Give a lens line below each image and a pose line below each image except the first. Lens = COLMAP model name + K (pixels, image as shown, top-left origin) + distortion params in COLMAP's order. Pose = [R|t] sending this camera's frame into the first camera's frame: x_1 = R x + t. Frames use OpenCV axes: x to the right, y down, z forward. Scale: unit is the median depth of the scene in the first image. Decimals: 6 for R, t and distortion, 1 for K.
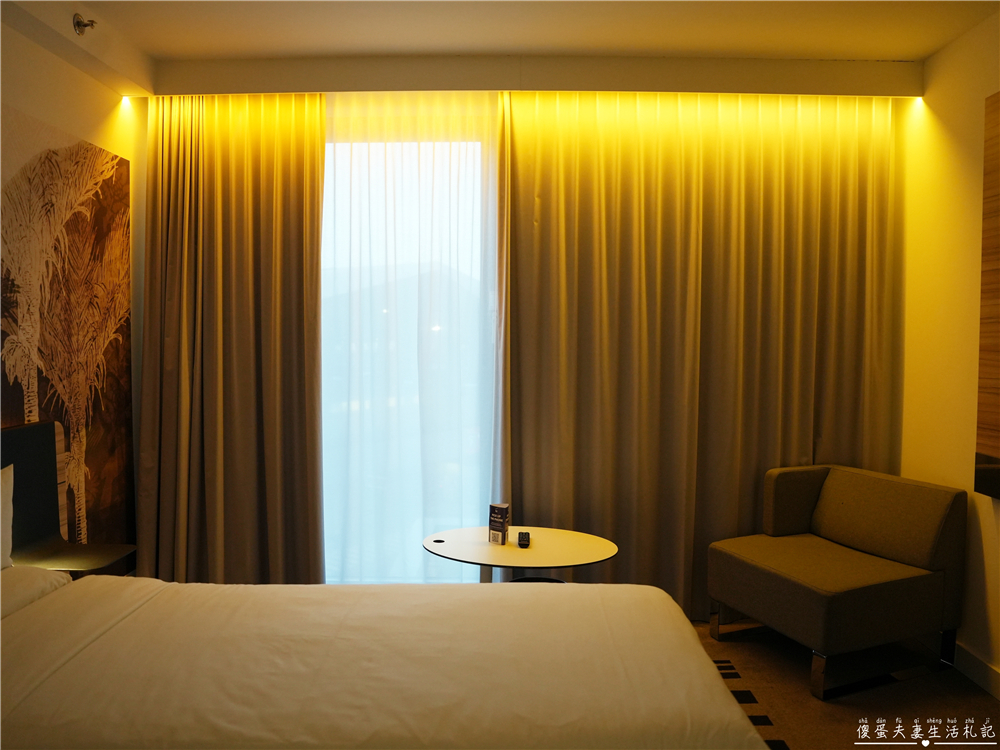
lens RADIAL K [[769.2, 0, 499.4], [0, 769.2, 381.5], [0, 0, 1]] dist [-0.087150, 0.054328]
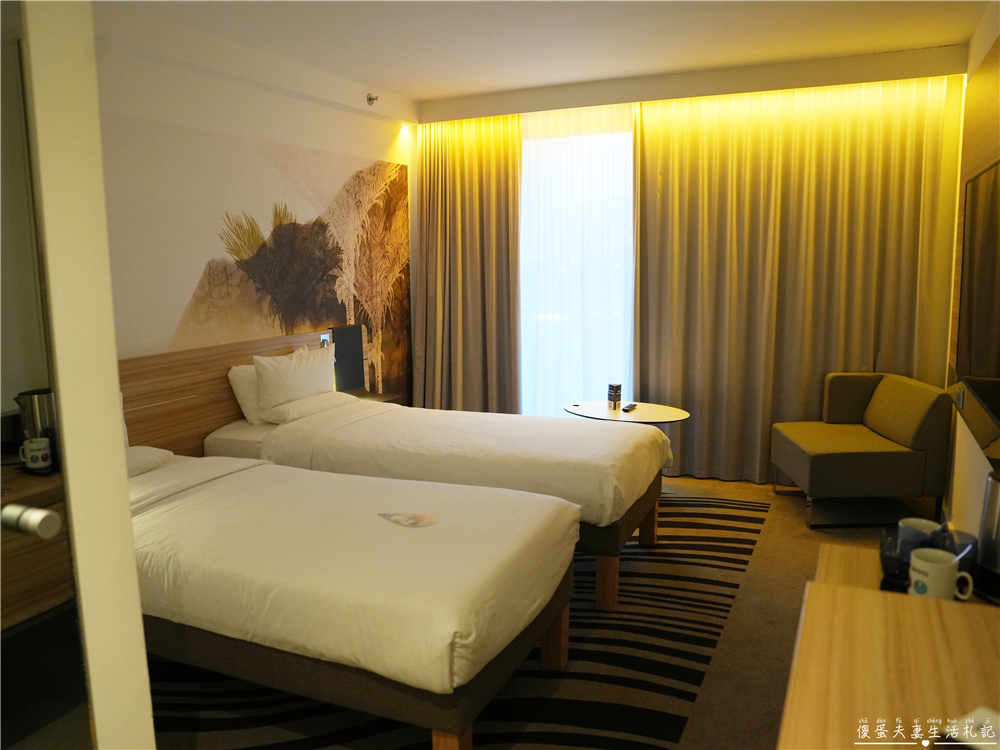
lens RADIAL K [[769.2, 0, 502.2], [0, 769.2, 375.6], [0, 0, 1]] dist [-0.087150, 0.054328]
pose [[0.911981, 0.045135, -0.407741, 0.401340], [-0.006903, 0.995477, 0.094754, -0.001645], [0.410173, -0.083599, 0.908168, -0.463357]]
